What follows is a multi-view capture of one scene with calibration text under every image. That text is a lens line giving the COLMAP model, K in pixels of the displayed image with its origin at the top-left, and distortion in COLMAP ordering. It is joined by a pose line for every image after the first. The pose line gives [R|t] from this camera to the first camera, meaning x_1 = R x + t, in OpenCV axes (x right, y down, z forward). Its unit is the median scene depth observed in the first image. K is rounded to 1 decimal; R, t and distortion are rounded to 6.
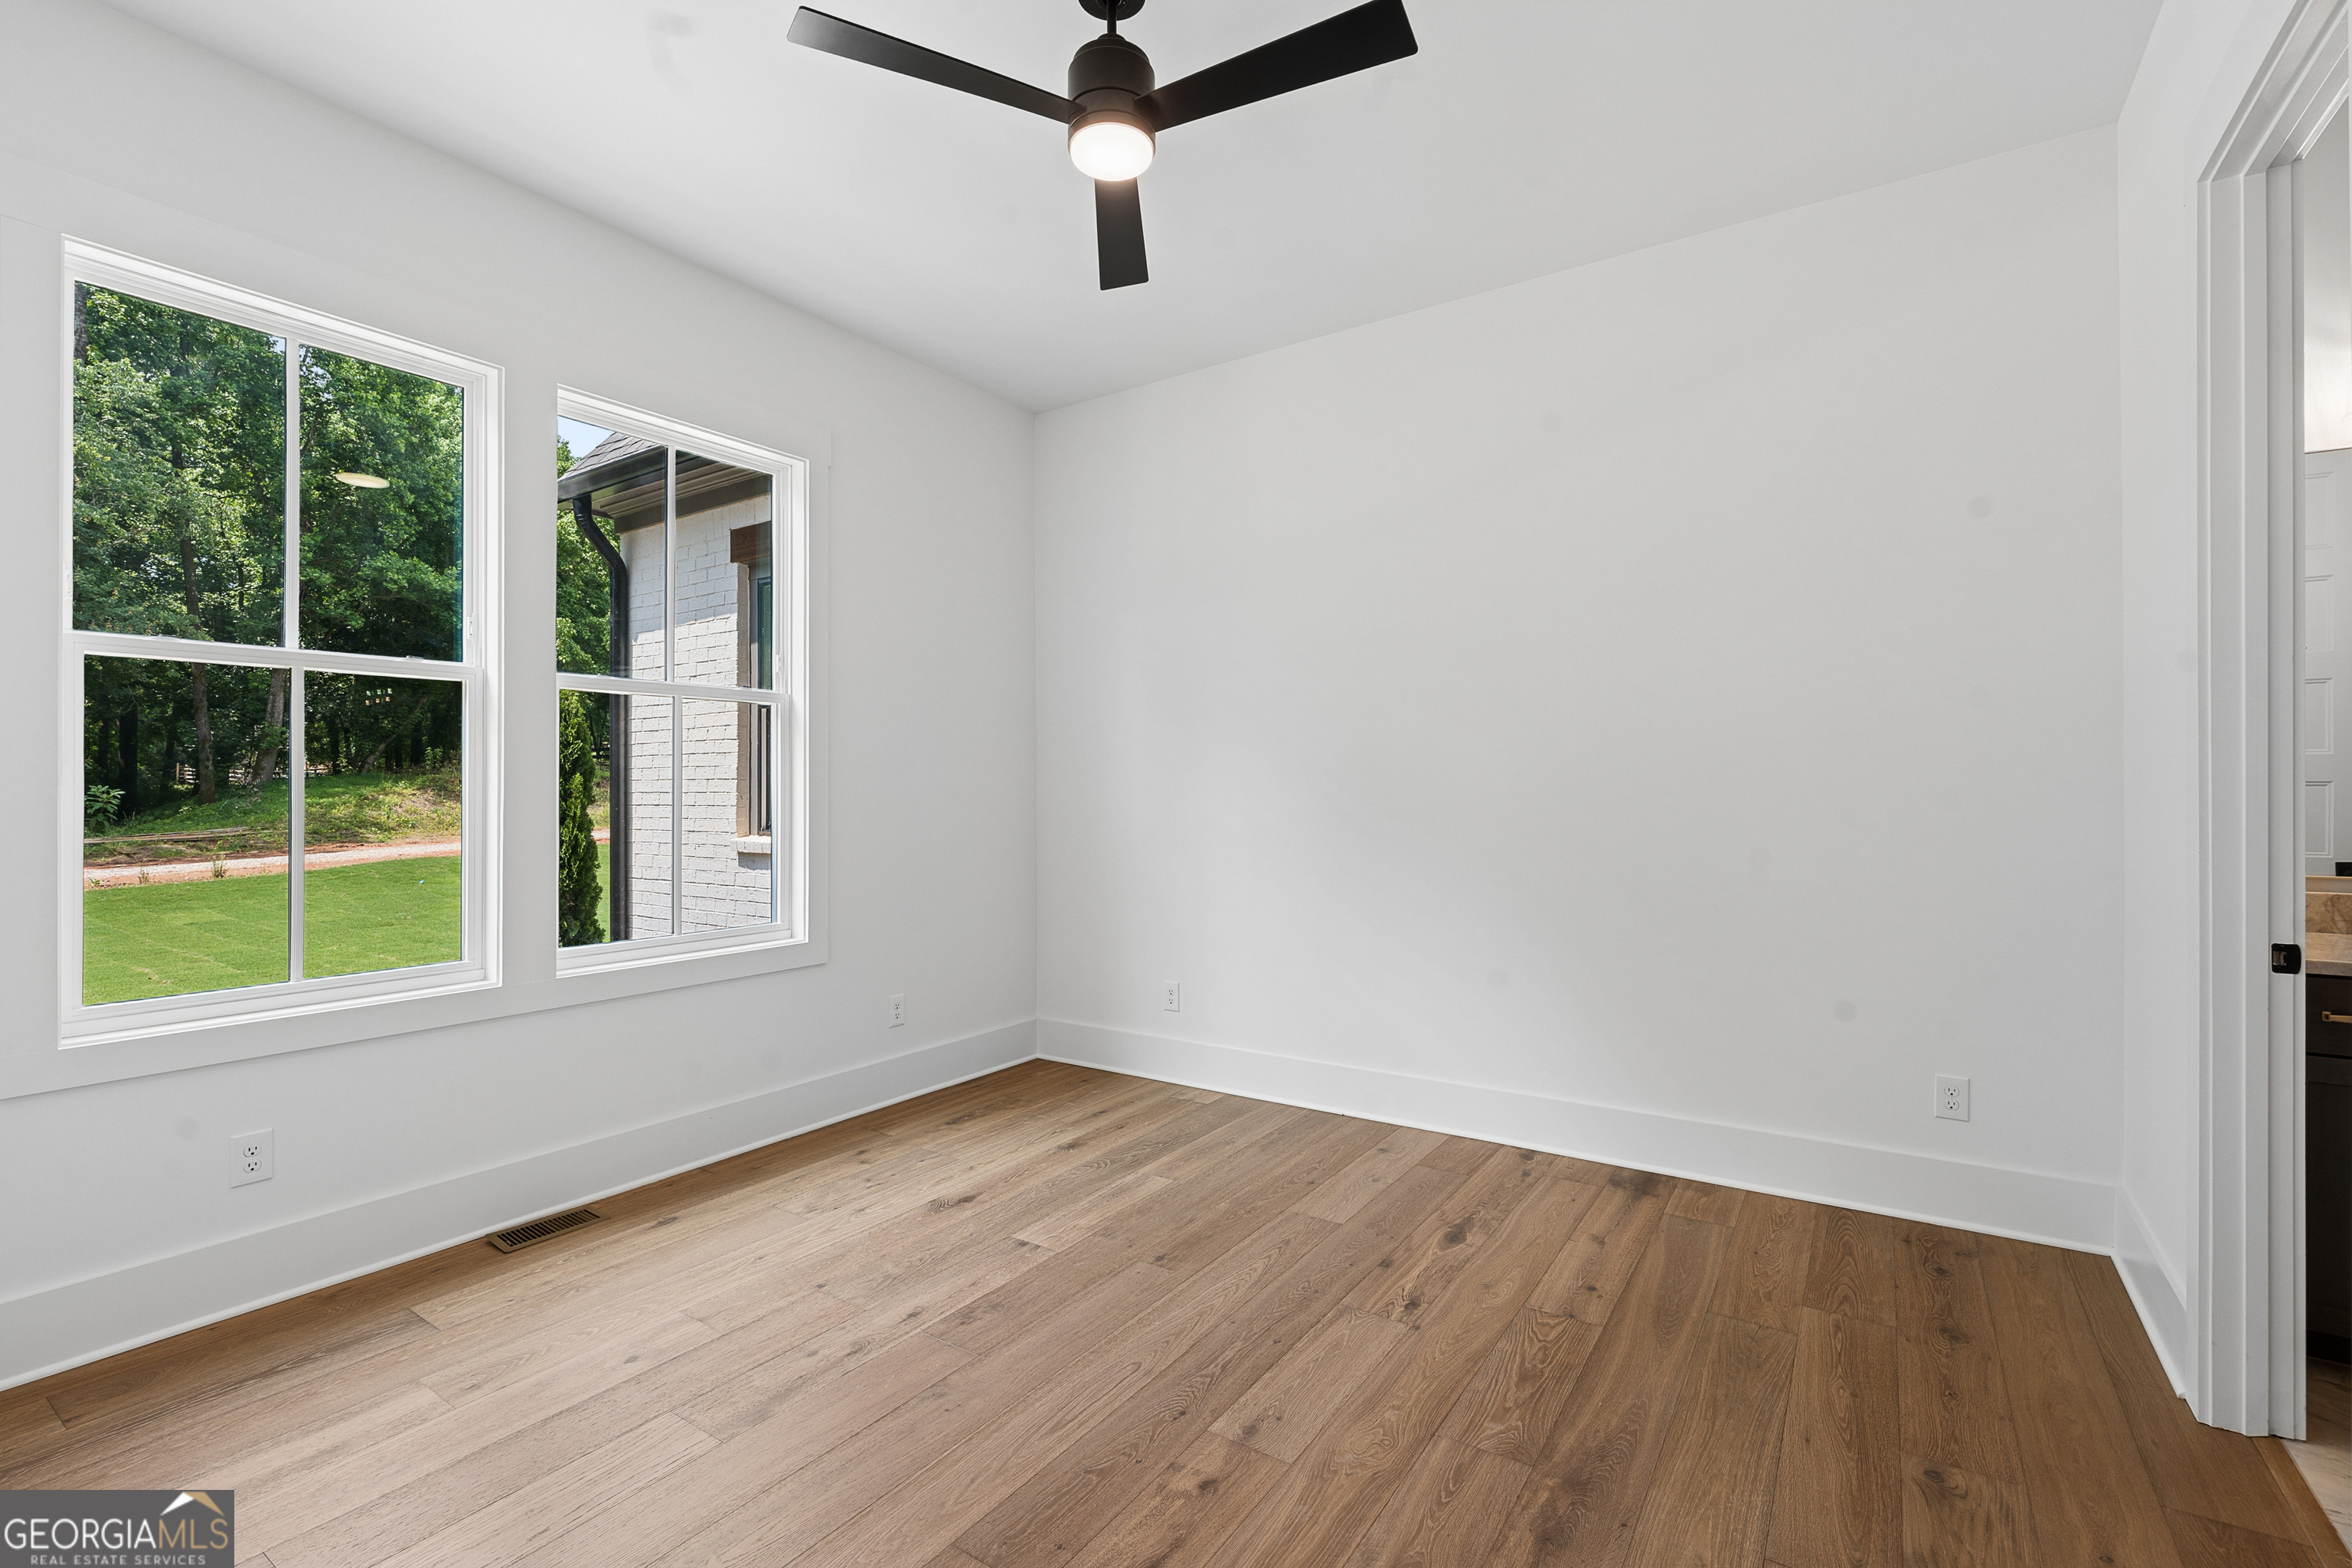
lens RADIAL K [[1053.3, 0, 1171.2], [0, 1053.3, 791.2], [0, 0, 1]] dist [-0.002869, -0.000431]
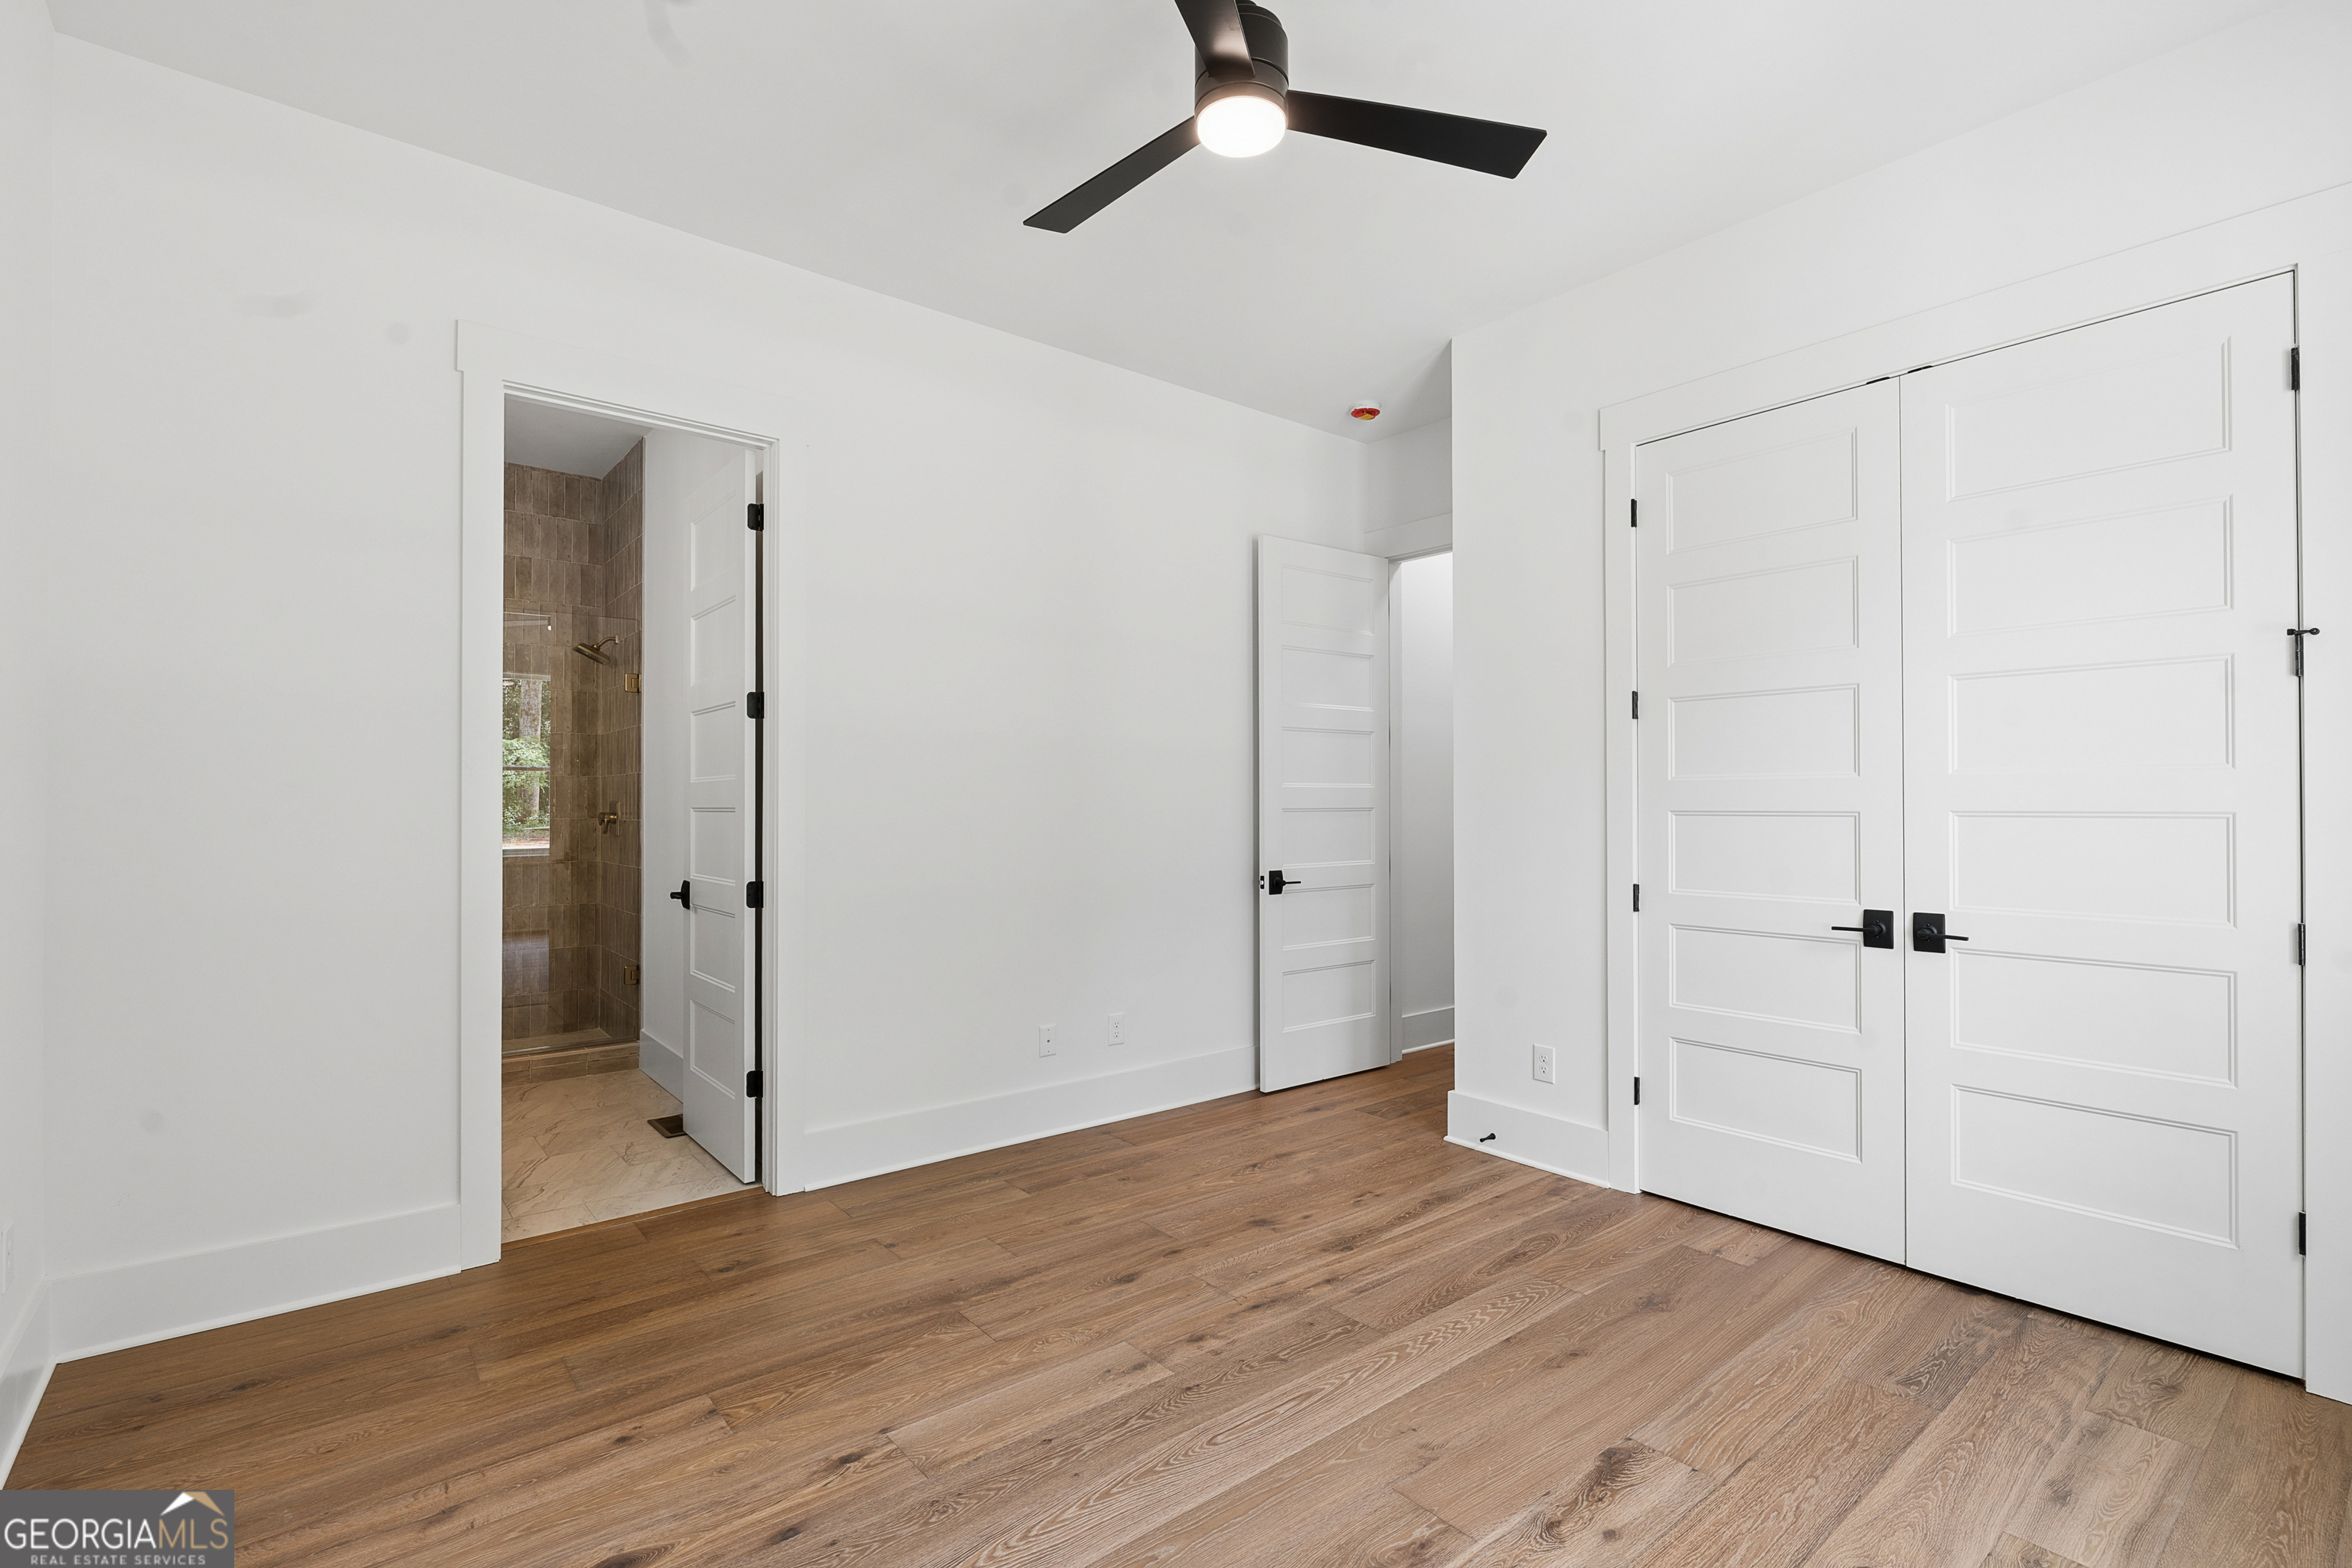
lens RADIAL K [[1053.3, 0, 1171.2], [0, 1053.3, 791.2], [0, 0, 1]] dist [-0.002869, -0.000431]
pose [[-0.956149, 0.005687, 0.292826, -0.275824], [0.005105, 0.999983, -0.002752, -0.018013], [-0.292837, -0.001137, -0.956162, 1.930116]]
